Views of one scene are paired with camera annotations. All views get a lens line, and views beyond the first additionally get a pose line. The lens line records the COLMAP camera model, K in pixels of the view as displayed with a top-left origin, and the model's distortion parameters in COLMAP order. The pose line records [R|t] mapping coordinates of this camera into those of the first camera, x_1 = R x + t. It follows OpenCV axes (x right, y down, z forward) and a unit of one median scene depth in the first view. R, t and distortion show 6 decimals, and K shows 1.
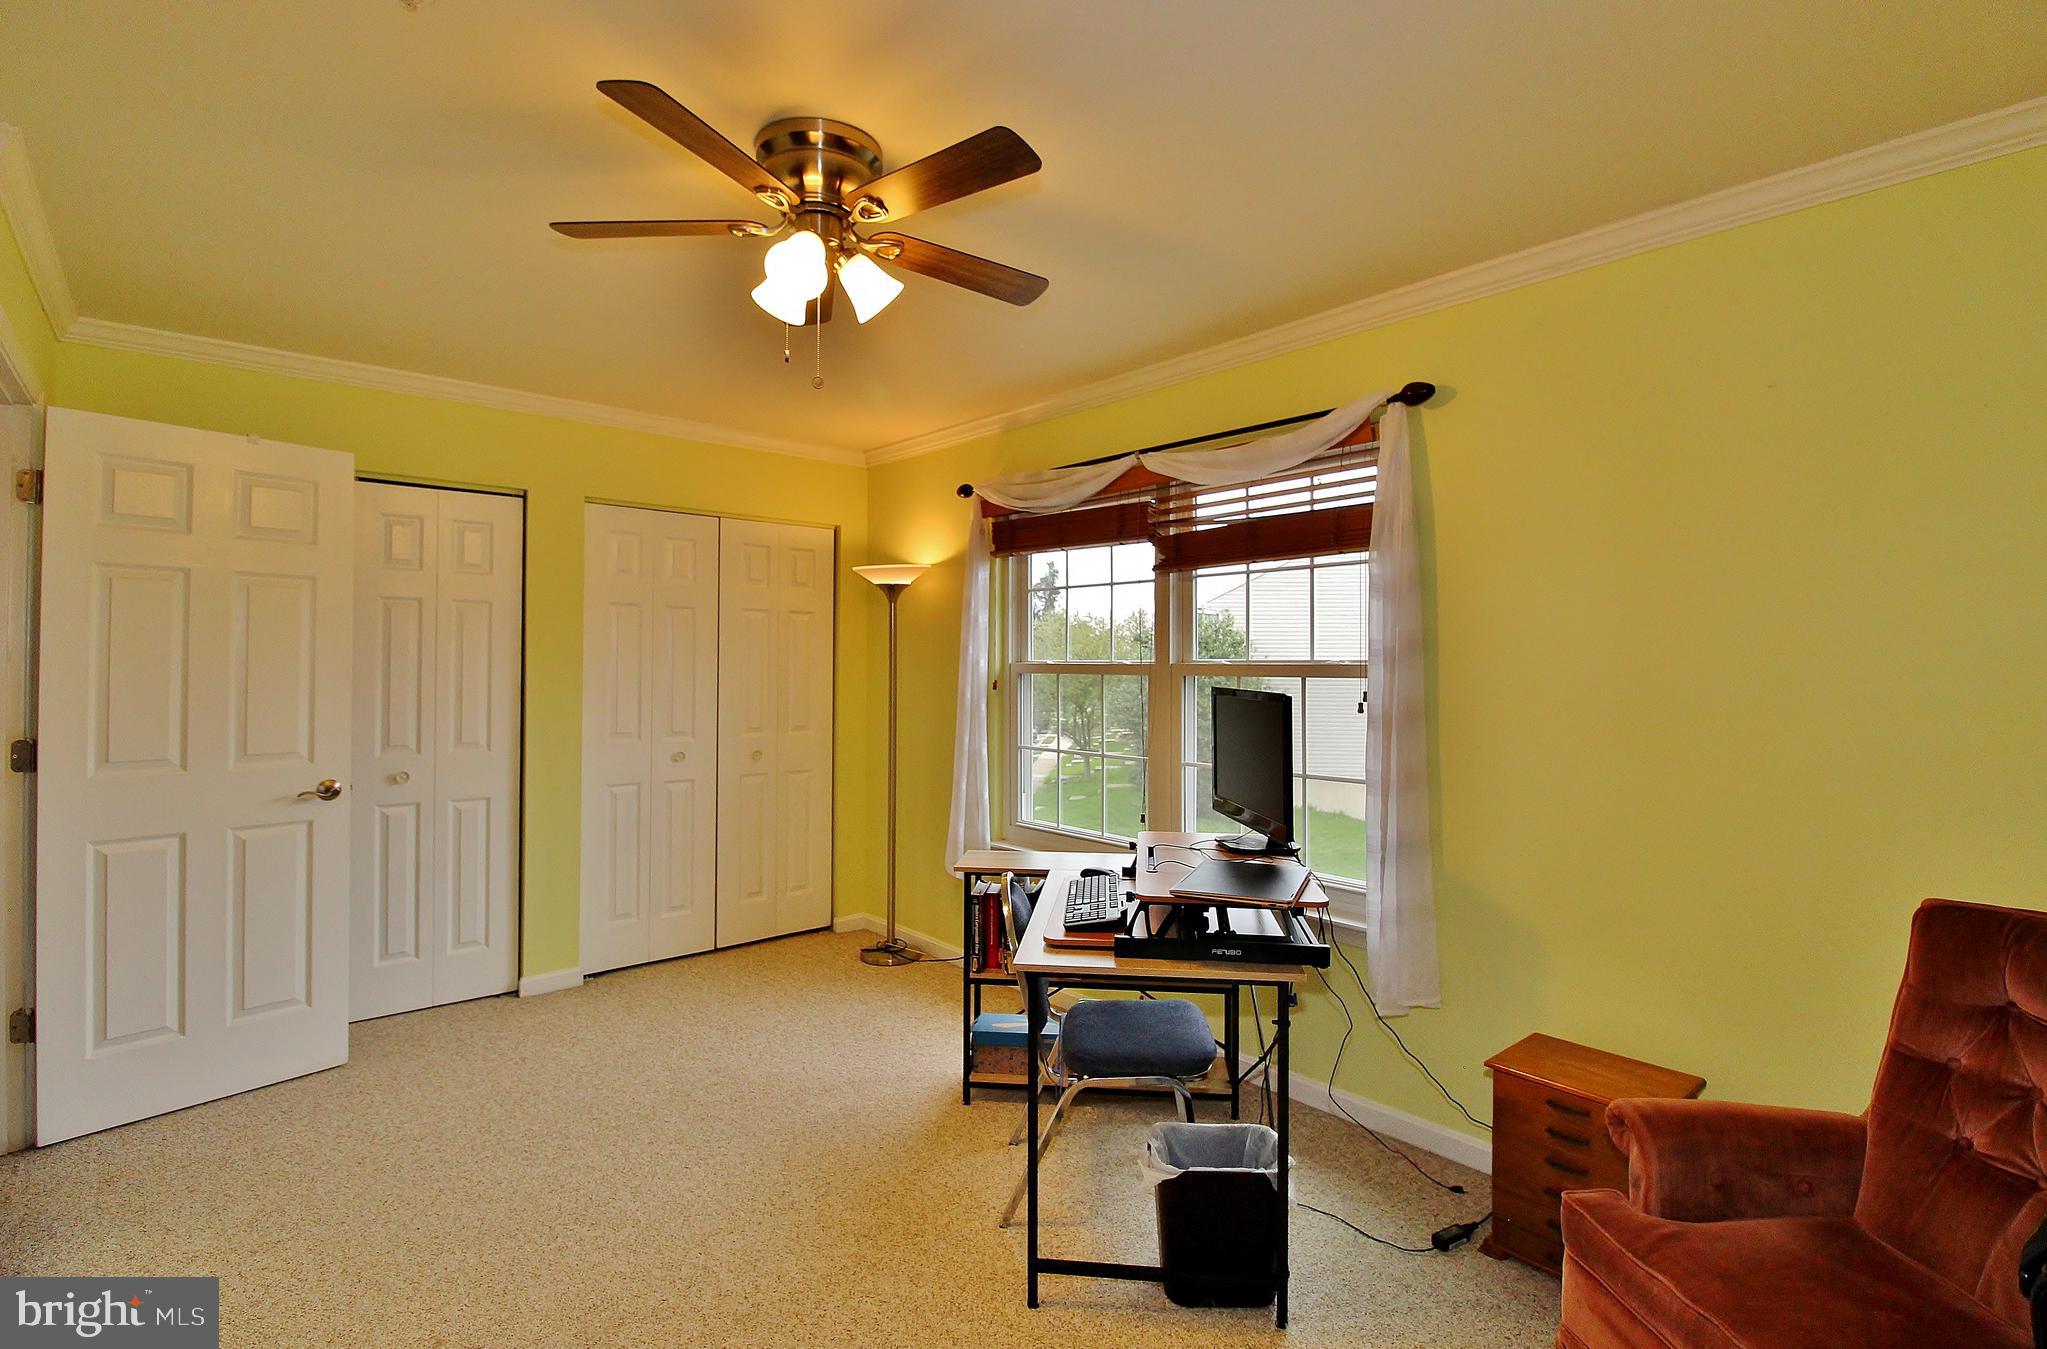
lens RADIAL K [[960.3, 0, 1023.5], [0, 960.3, 674.5], [0, 0, 1]] dist [-0.001619, -0.000231]
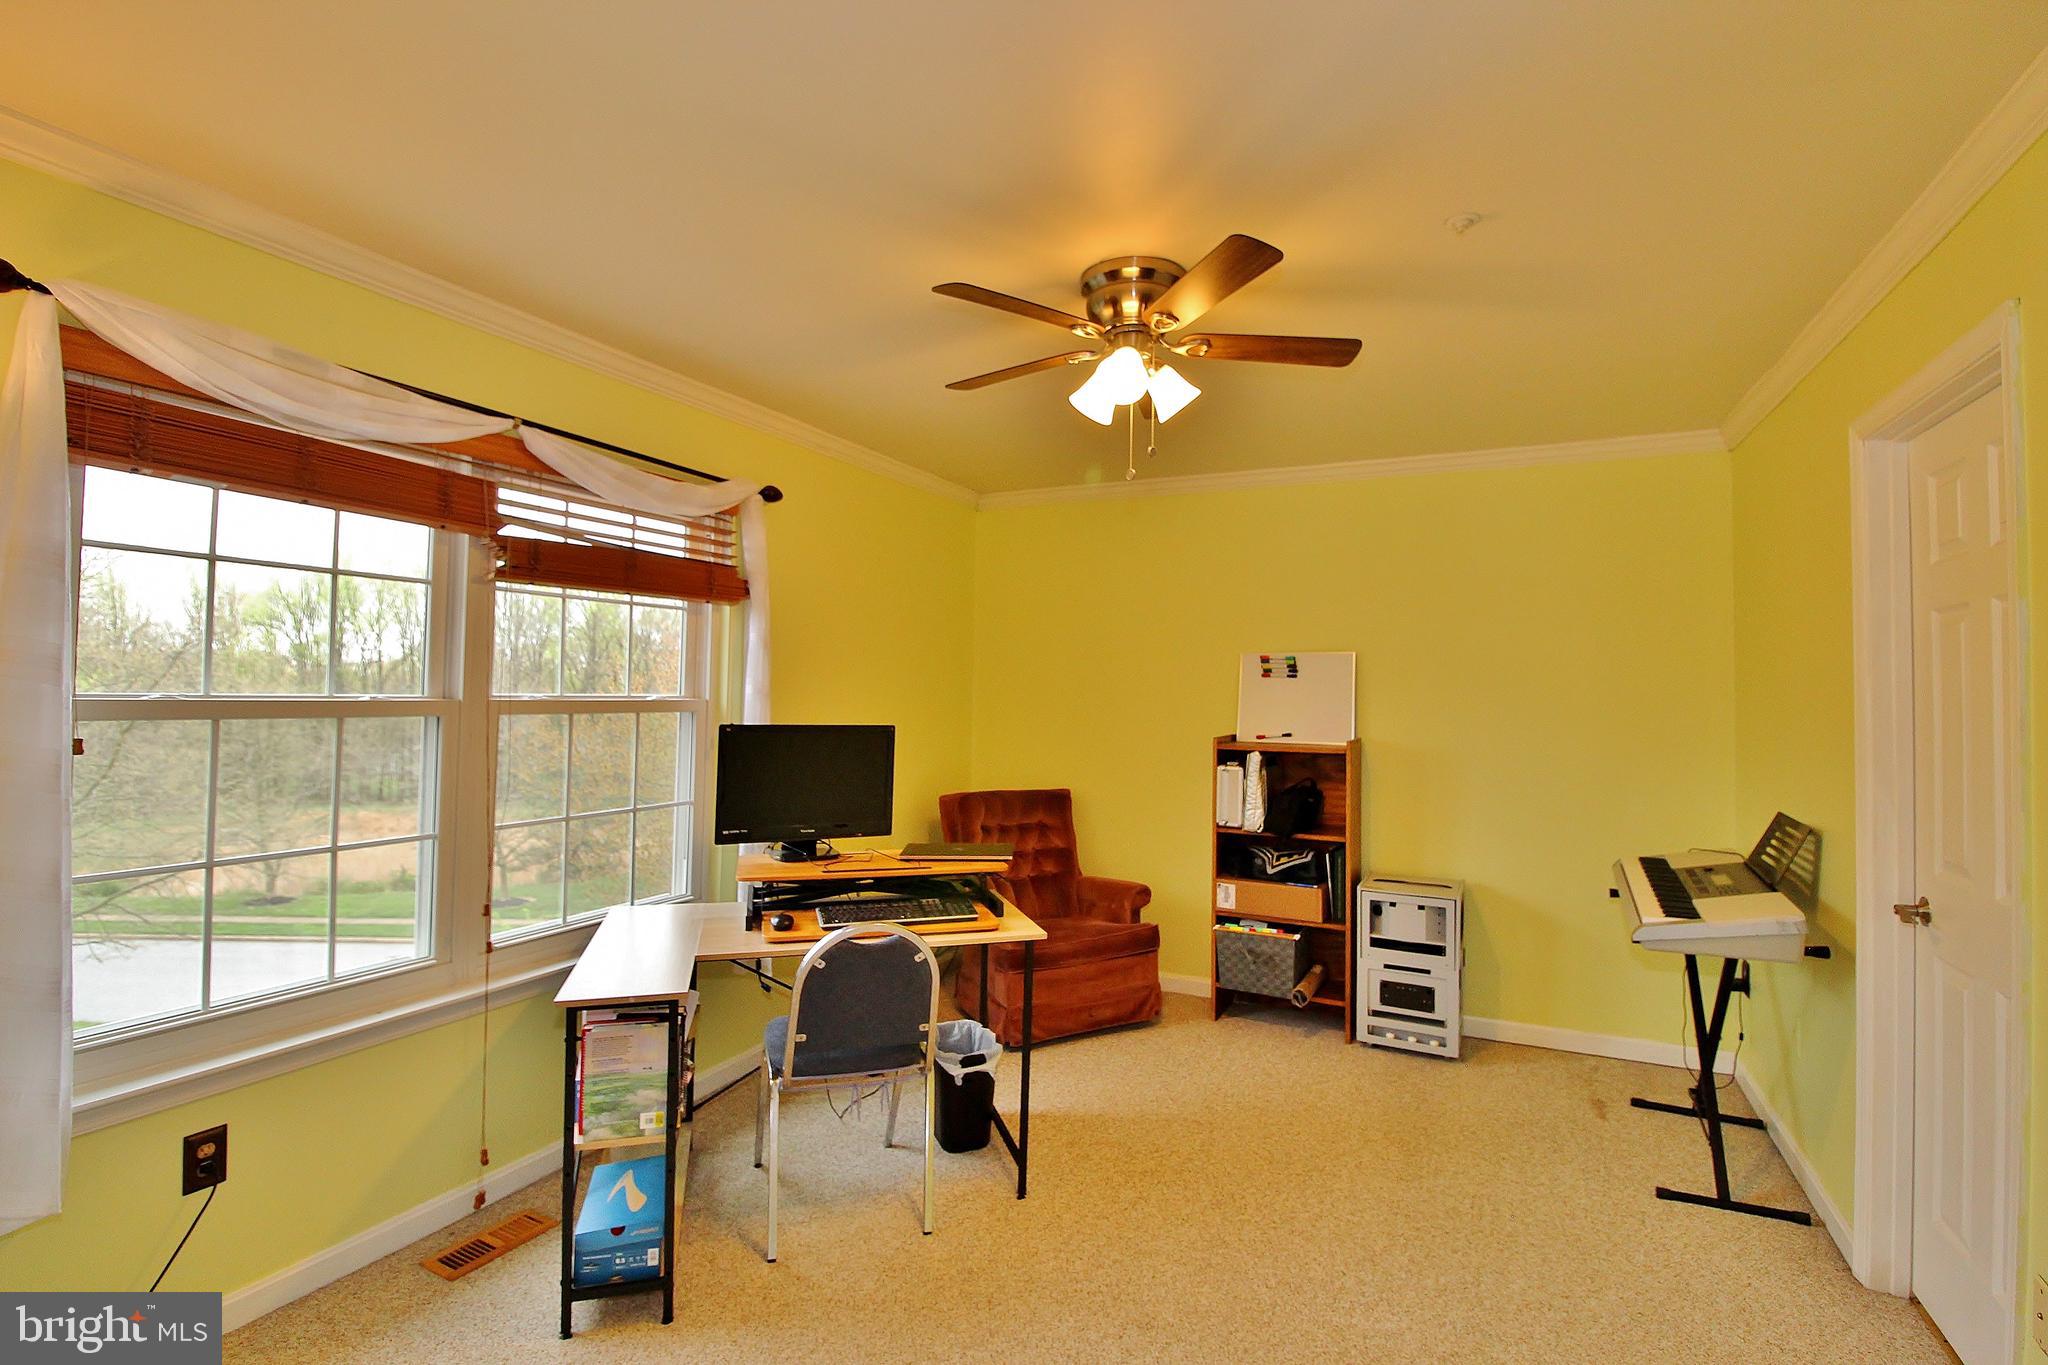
lens RADIAL K [[936.5, 0, 1024.0], [0, 936.5, 682.5], [0, 0, 1]] dist [0.000471, 0.000044]
pose [[-0.358408, 0.006978, 0.933539, -0.698064], [-0.005723, 0.999937, -0.009671, -0.020824], [-0.933548, -0.008809, -0.358345, 0.883200]]
